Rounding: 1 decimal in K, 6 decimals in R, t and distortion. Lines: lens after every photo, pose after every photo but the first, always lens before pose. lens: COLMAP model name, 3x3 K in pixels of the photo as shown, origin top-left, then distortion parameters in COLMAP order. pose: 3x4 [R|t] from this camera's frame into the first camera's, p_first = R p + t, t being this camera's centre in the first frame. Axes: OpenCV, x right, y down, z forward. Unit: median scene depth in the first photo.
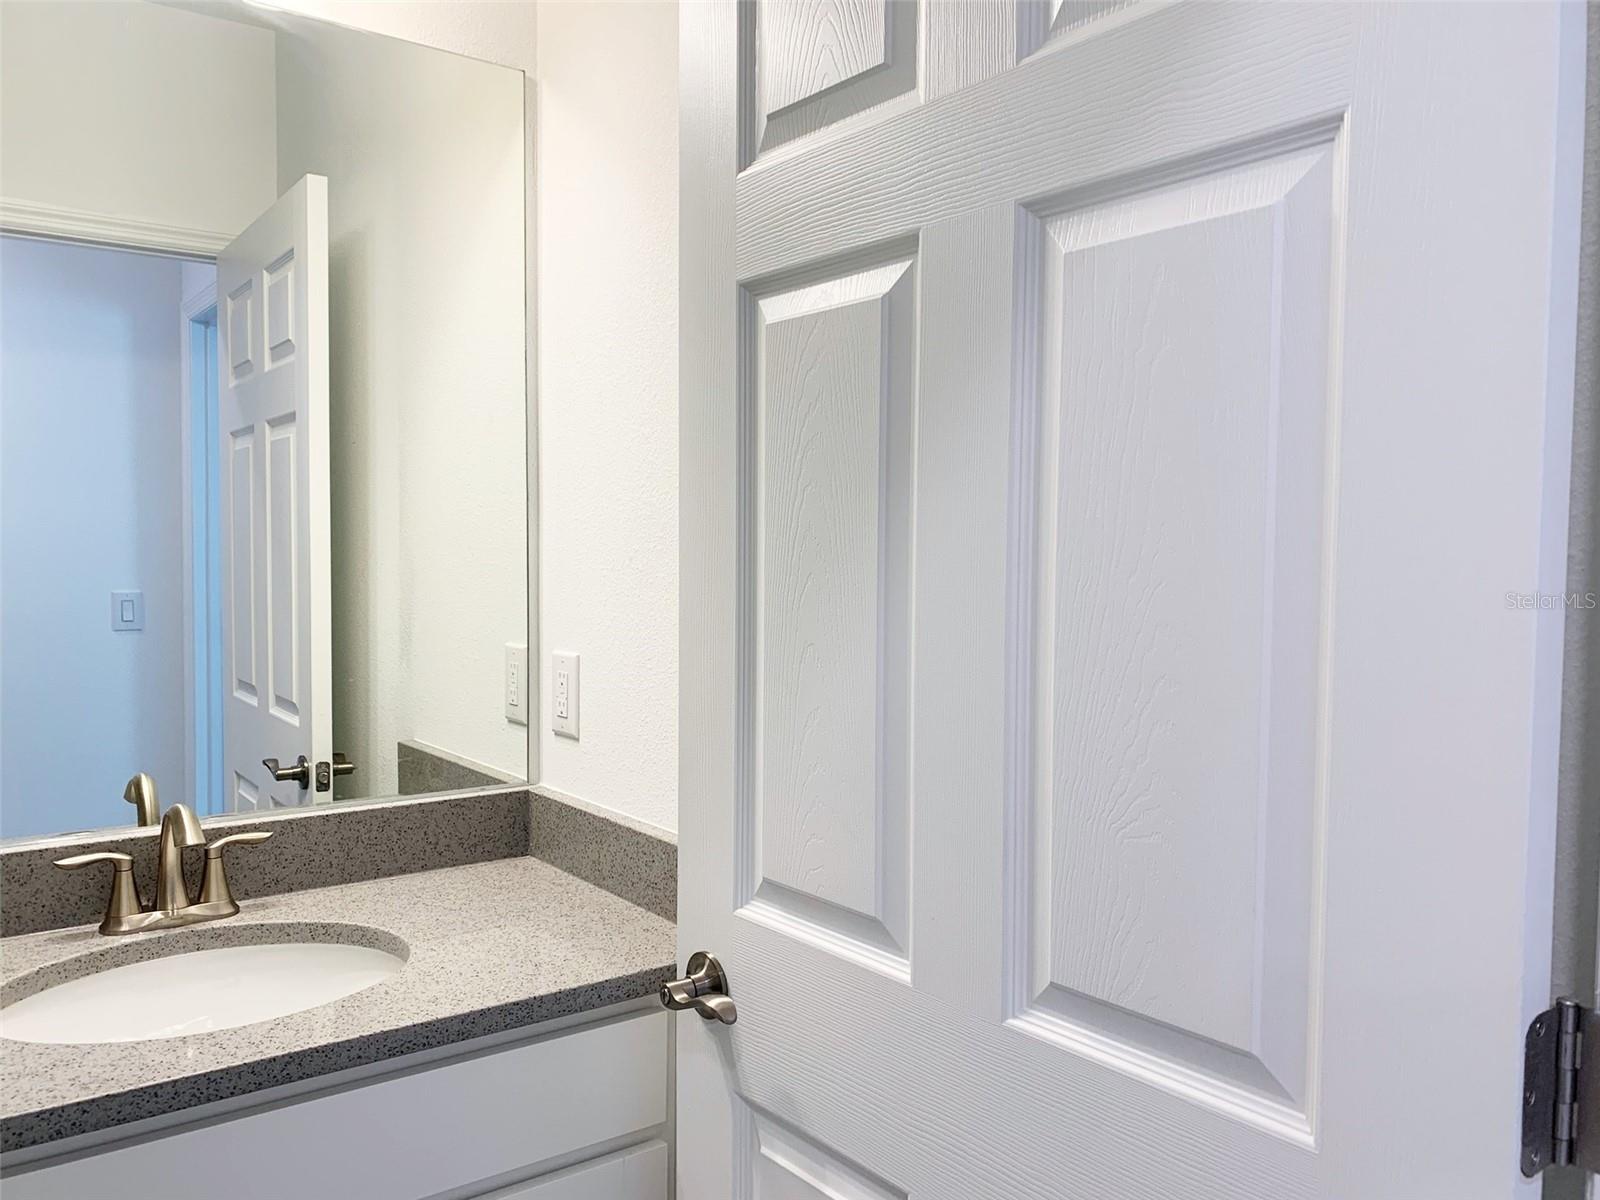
lens RADIAL K [[1224.7, 0, 801.0], [0, 1224.7, 601.7], [0, 0, 1]] dist [0.022259, -0.020245]
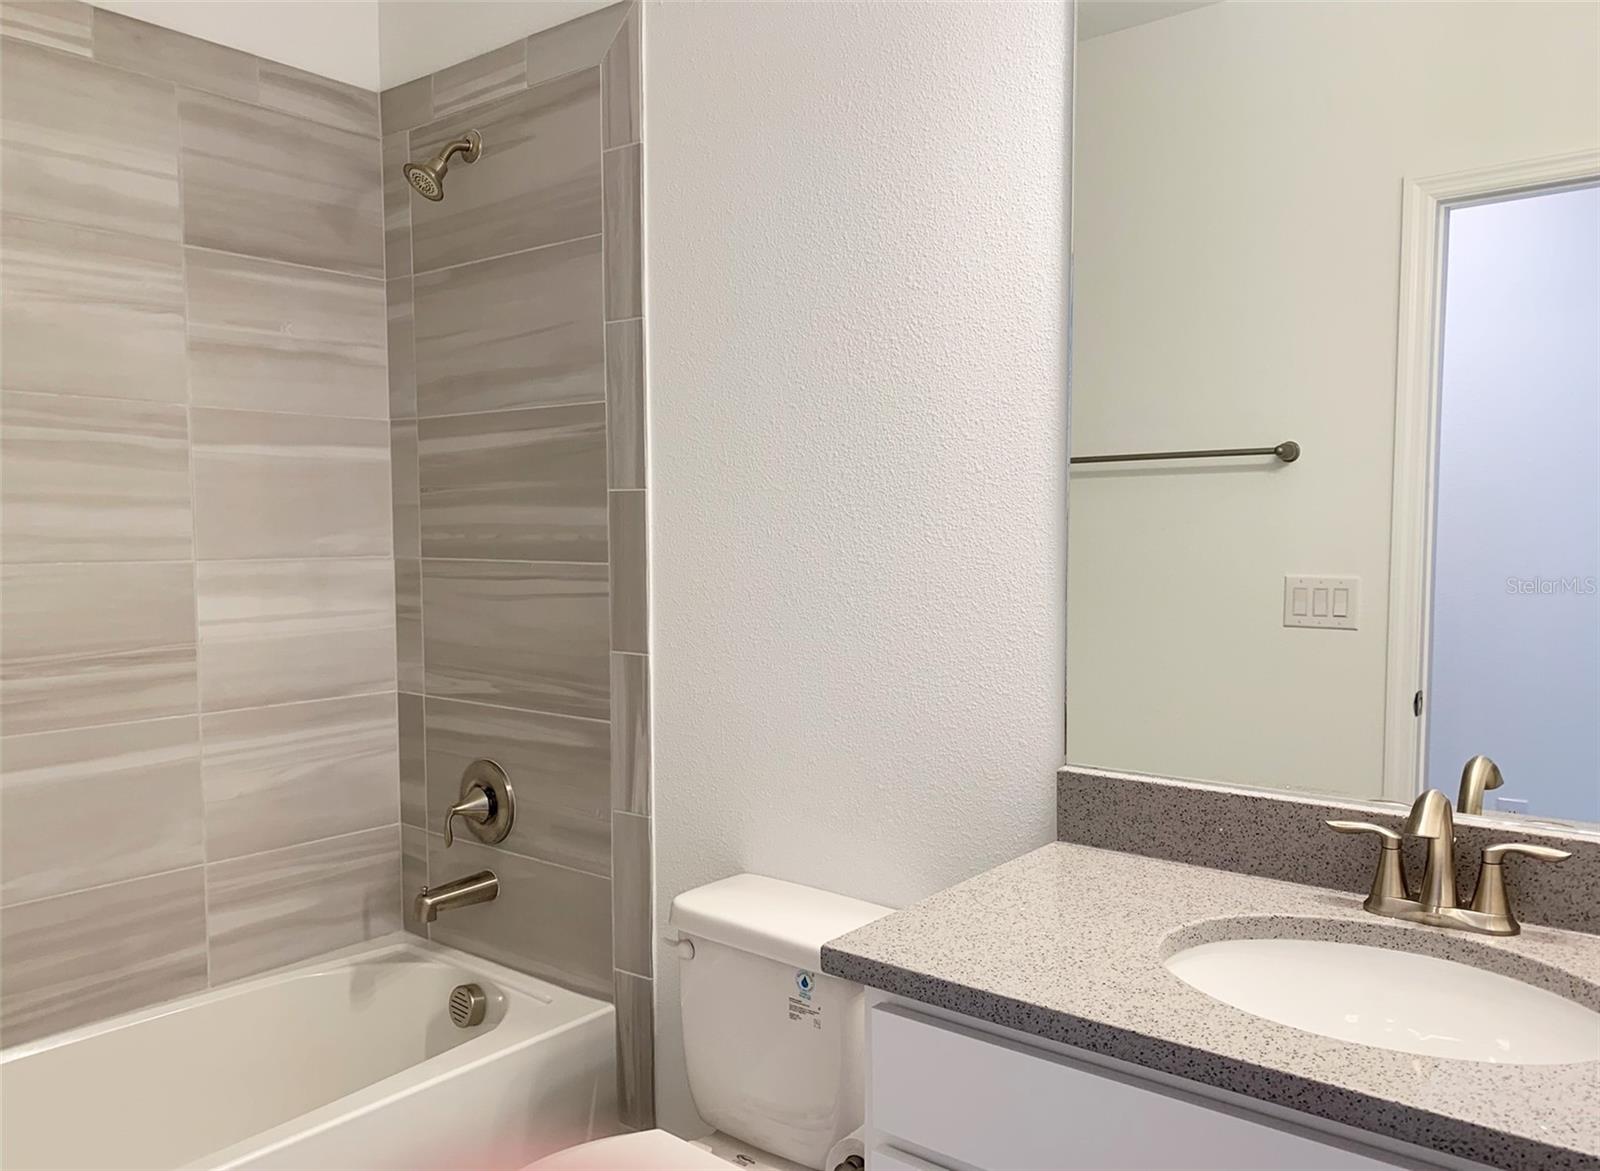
lens RADIAL K [[1224.7, 0, 803.9], [0, 1224.7, 590.0], [0, 0, 1]] dist [0.022259, -0.020245]
pose [[0.244143, 0.041960, -0.968831, 0.246308], [-0.035740, 0.998774, 0.034250, 0.004600], [0.969080, 0.026264, 0.245344, 0.331640]]
